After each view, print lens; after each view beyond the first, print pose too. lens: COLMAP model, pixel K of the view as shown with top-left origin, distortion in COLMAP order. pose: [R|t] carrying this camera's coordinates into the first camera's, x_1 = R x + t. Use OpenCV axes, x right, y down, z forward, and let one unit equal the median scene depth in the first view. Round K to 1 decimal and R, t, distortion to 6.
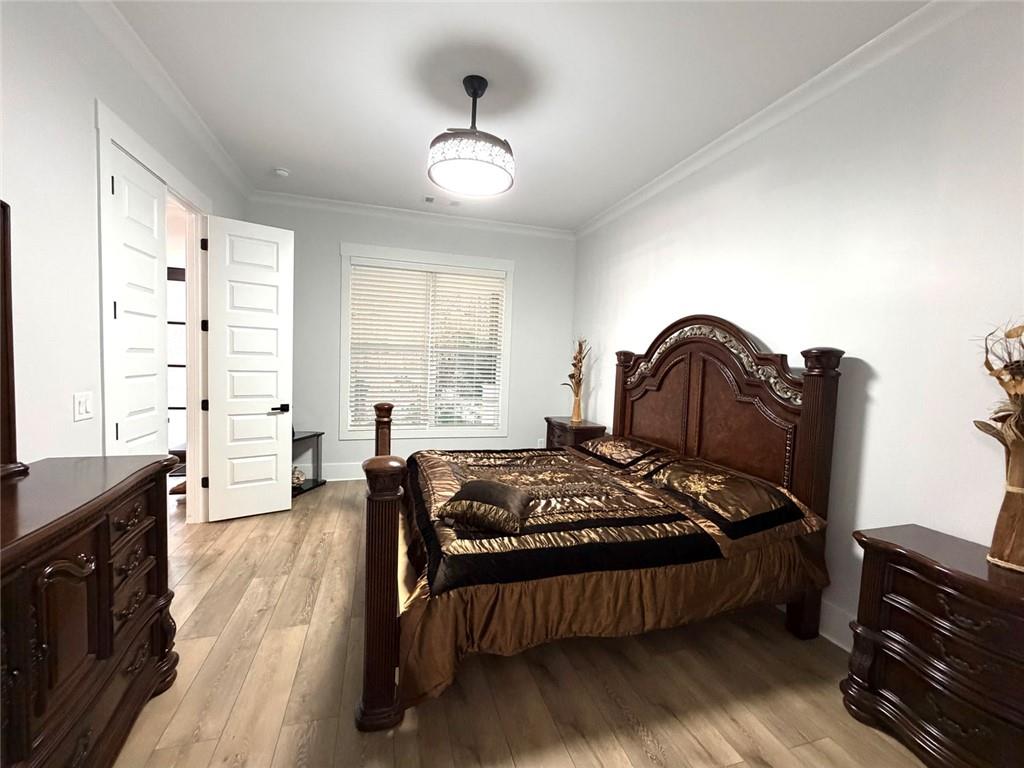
lens RADIAL K [[427.8, 0, 509.8], [0, 427.8, 385.6], [0, 0, 1]] dist [-0.000411, 0.000042]
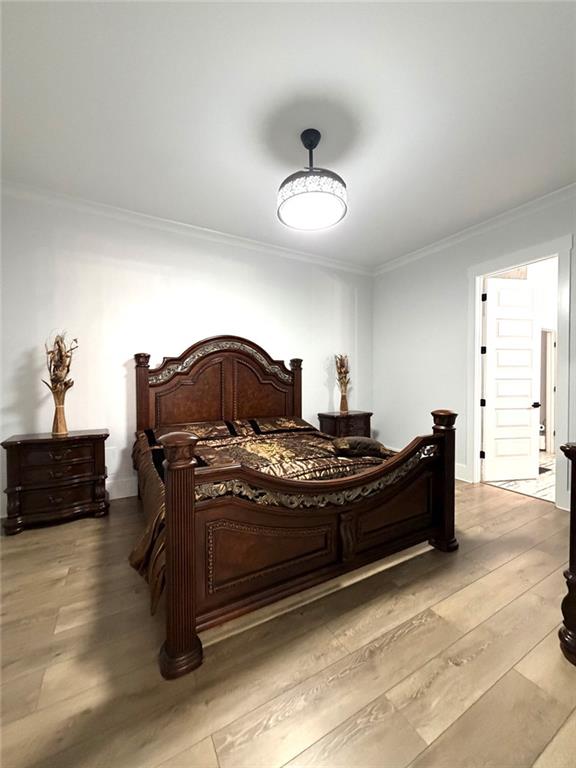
lens RADIAL K [[320.8, 0, 287.5], [0, 320.8, 387.3], [0, 0, 1]] dist [-0.000411, 0.000042]
pose [[-0.248360, -0.052709, 0.967233, -1.001345], [0.057214, 0.995977, 0.068967, -0.045857], [-0.966977, 0.072468, -0.244345, 1.340790]]
